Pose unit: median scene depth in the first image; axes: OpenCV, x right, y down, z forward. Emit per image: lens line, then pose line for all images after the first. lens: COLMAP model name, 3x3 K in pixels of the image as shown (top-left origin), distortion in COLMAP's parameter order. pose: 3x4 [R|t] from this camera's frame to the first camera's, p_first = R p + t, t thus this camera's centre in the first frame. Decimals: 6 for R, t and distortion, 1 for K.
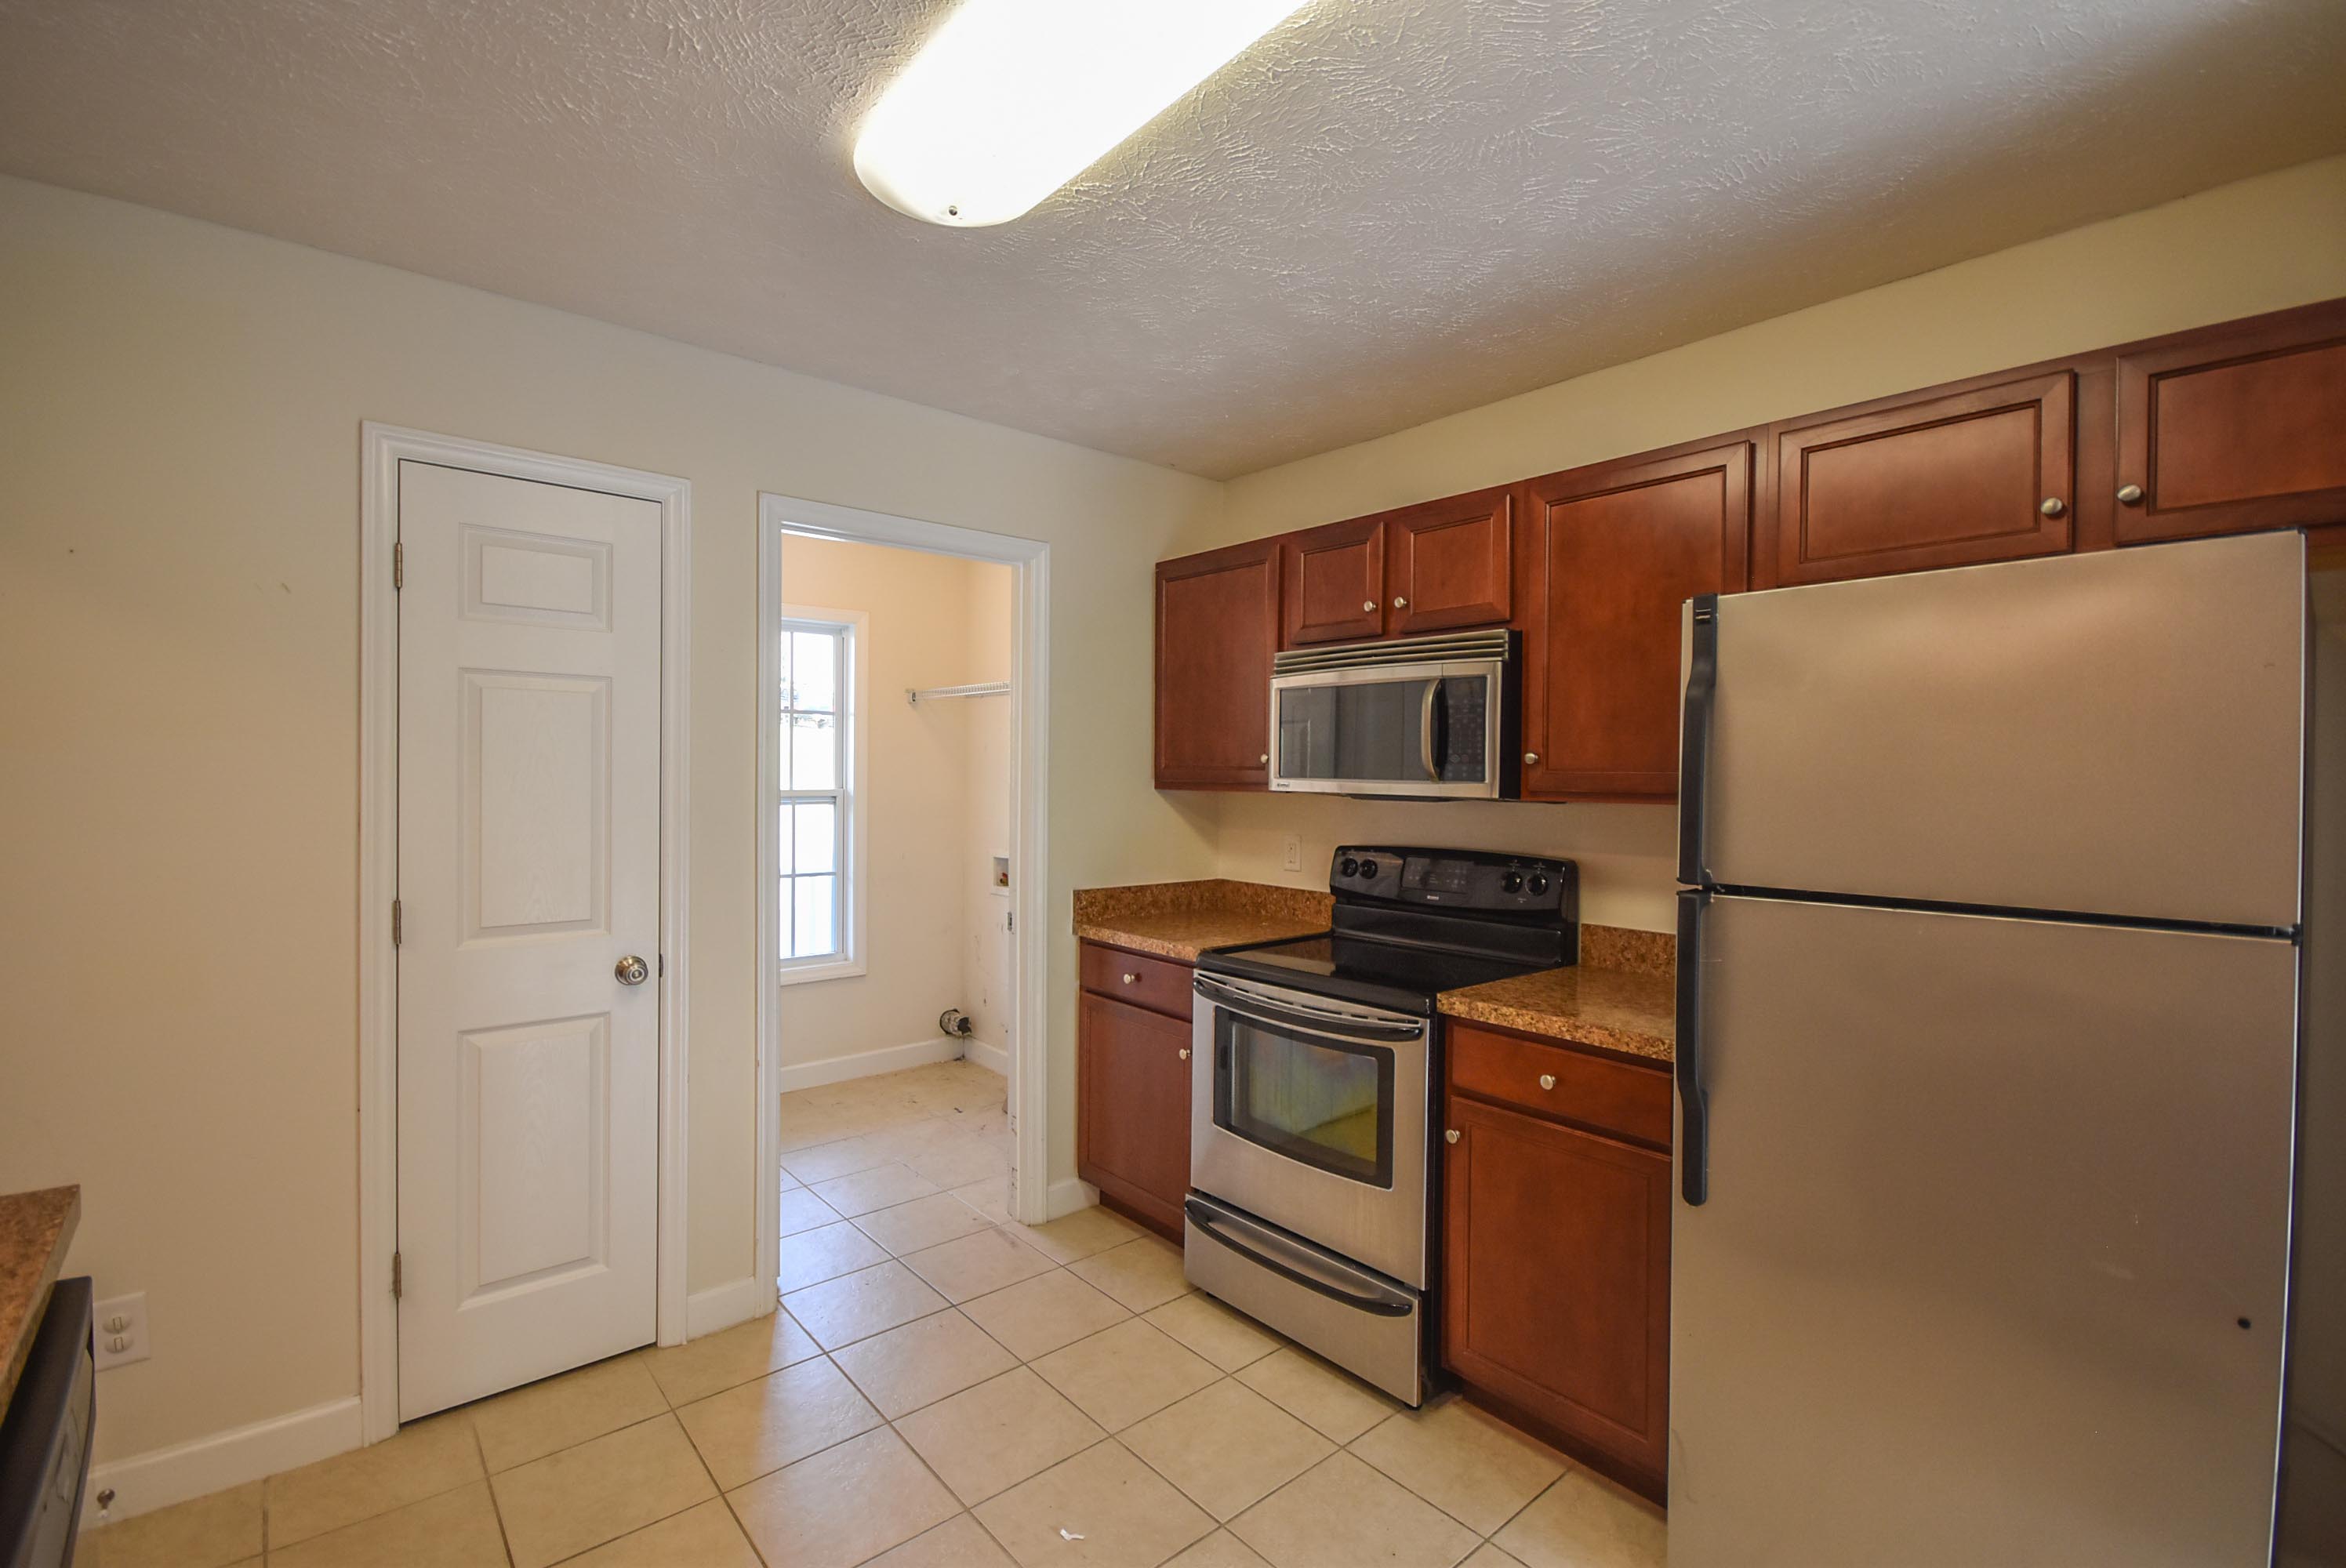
lens RADIAL K [[1031.0, 0, 1184.2], [0, 1031.0, 784.4], [0, 0, 1]] dist [-0.000367, 0.000004]
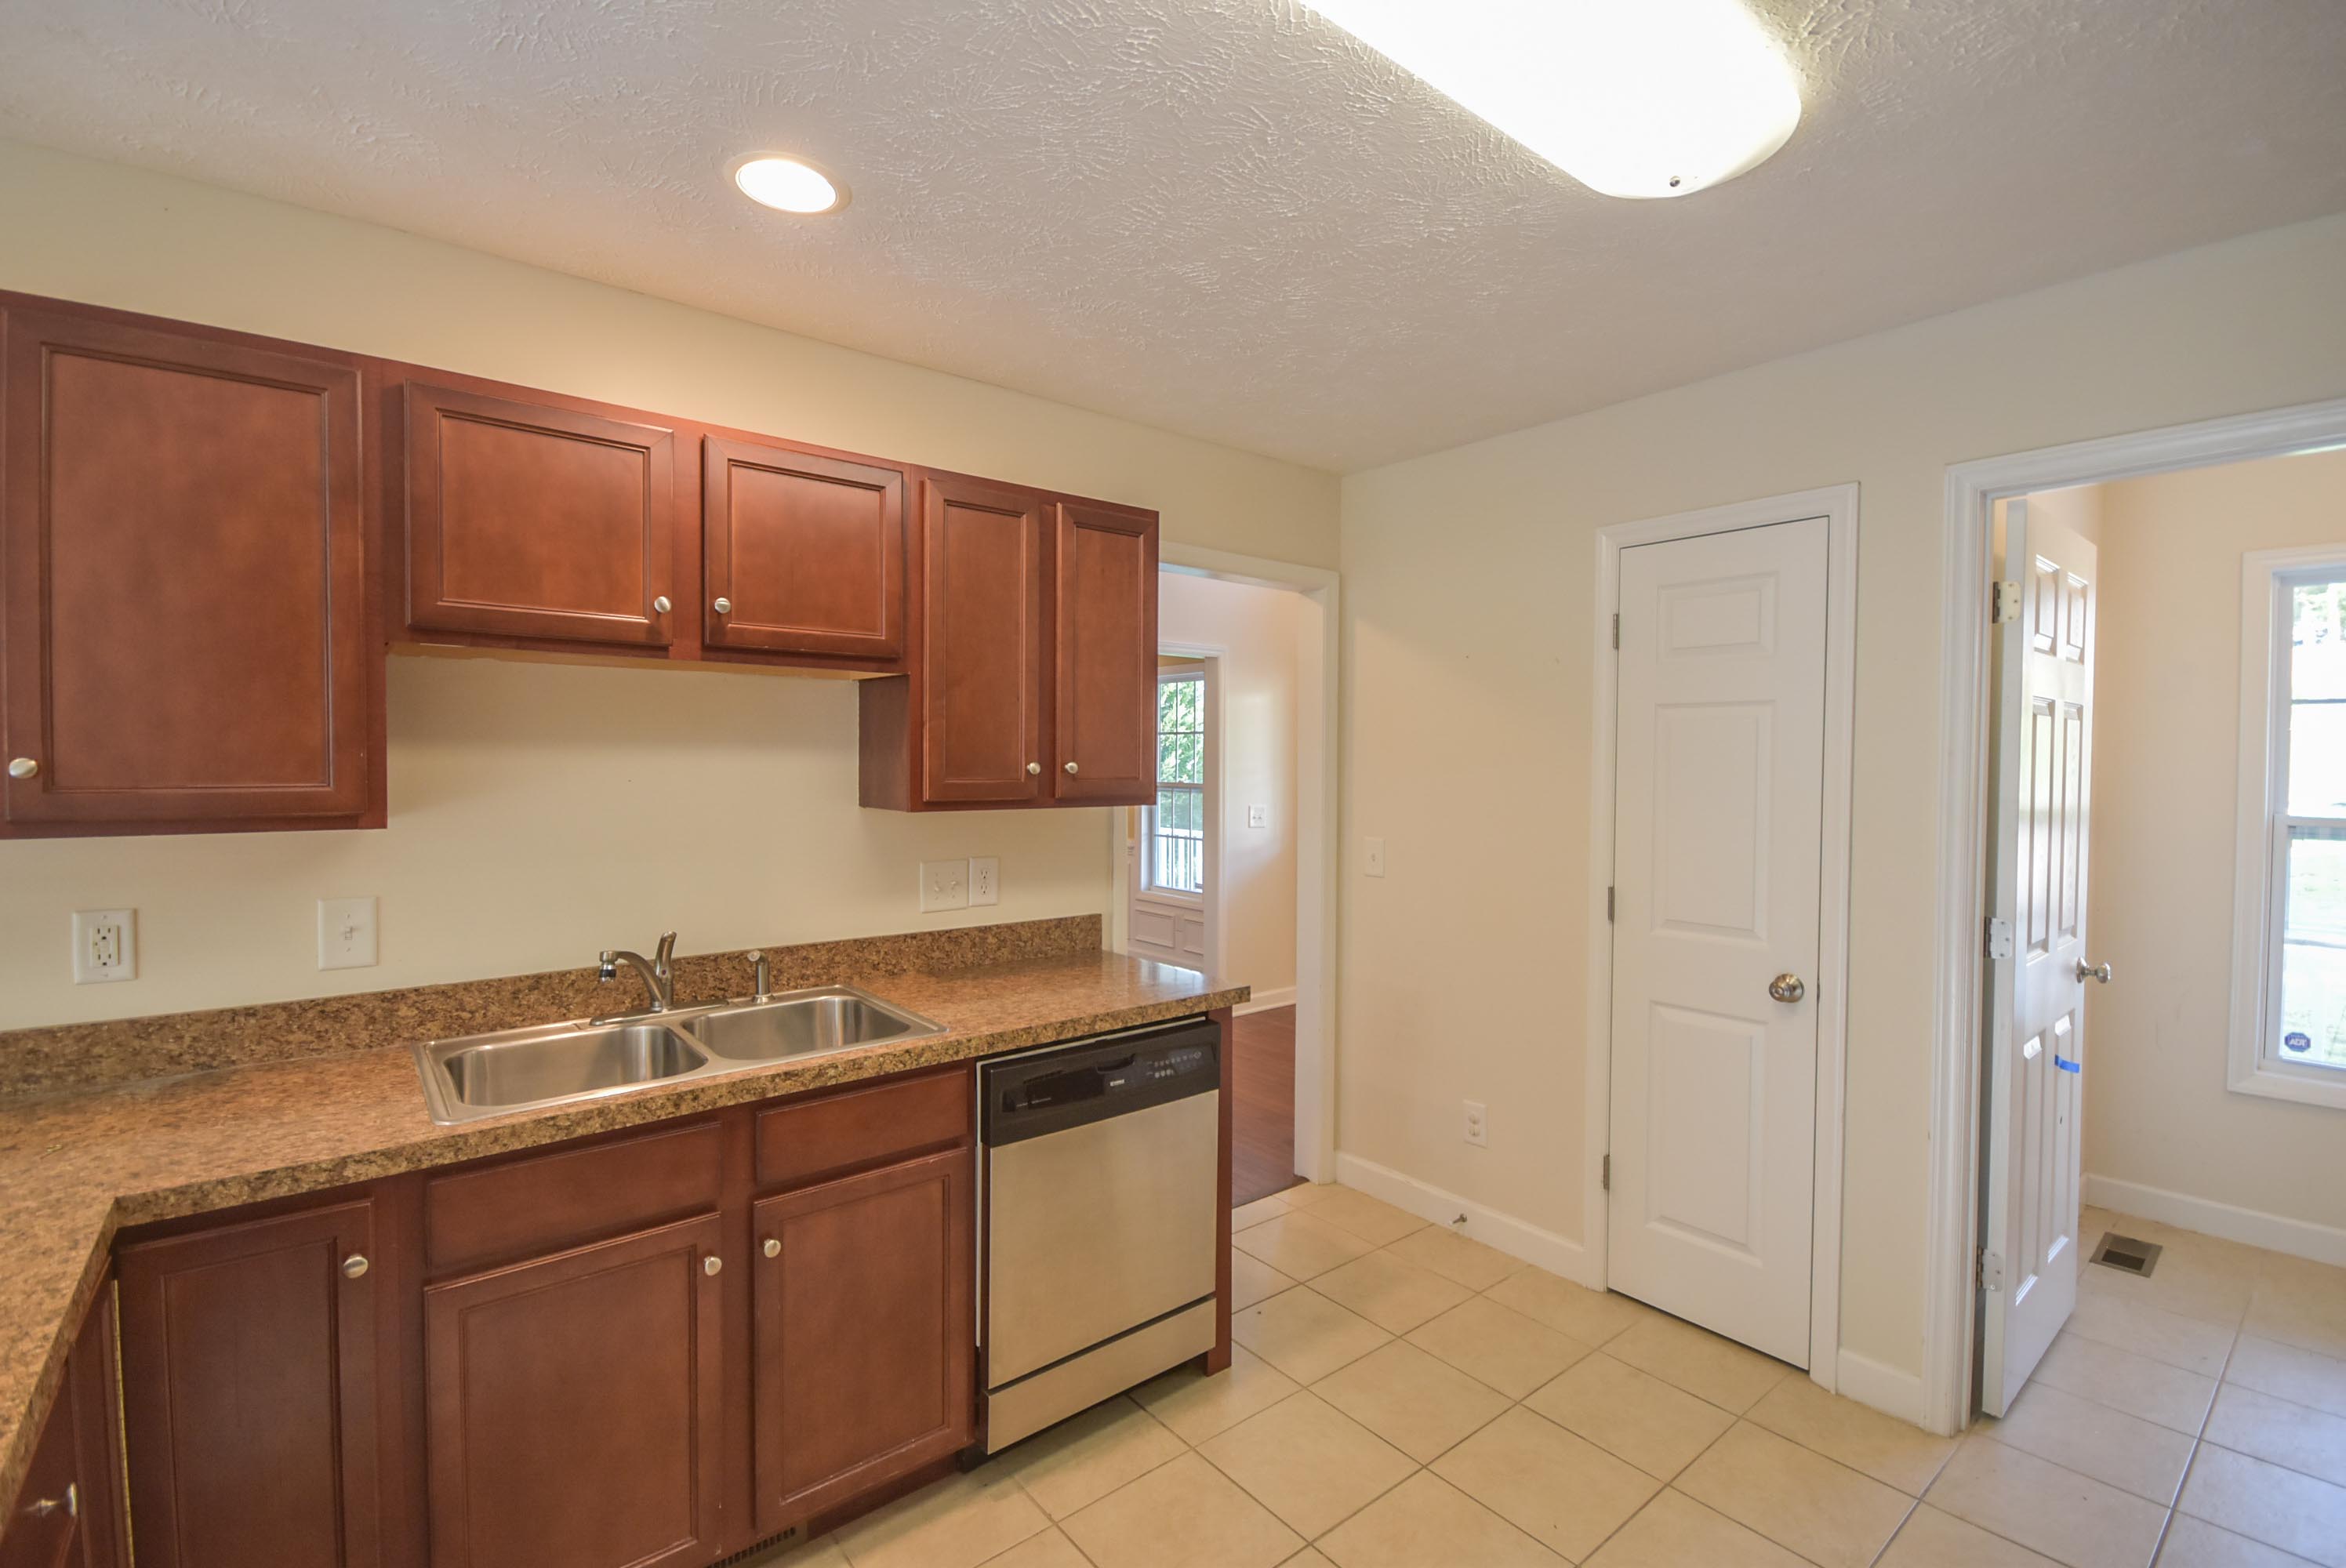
lens RADIAL K [[1031.0, 0, 1184.2], [0, 1031.0, 784.4], [0, 0, 1]] dist [-0.000367, 0.000004]
pose [[-0.013221, 0.008055, -0.999880, 0.519896], [-0.018822, 0.999788, 0.008303, -0.017521], [0.999735, 0.018929, -0.013067, 0.443735]]
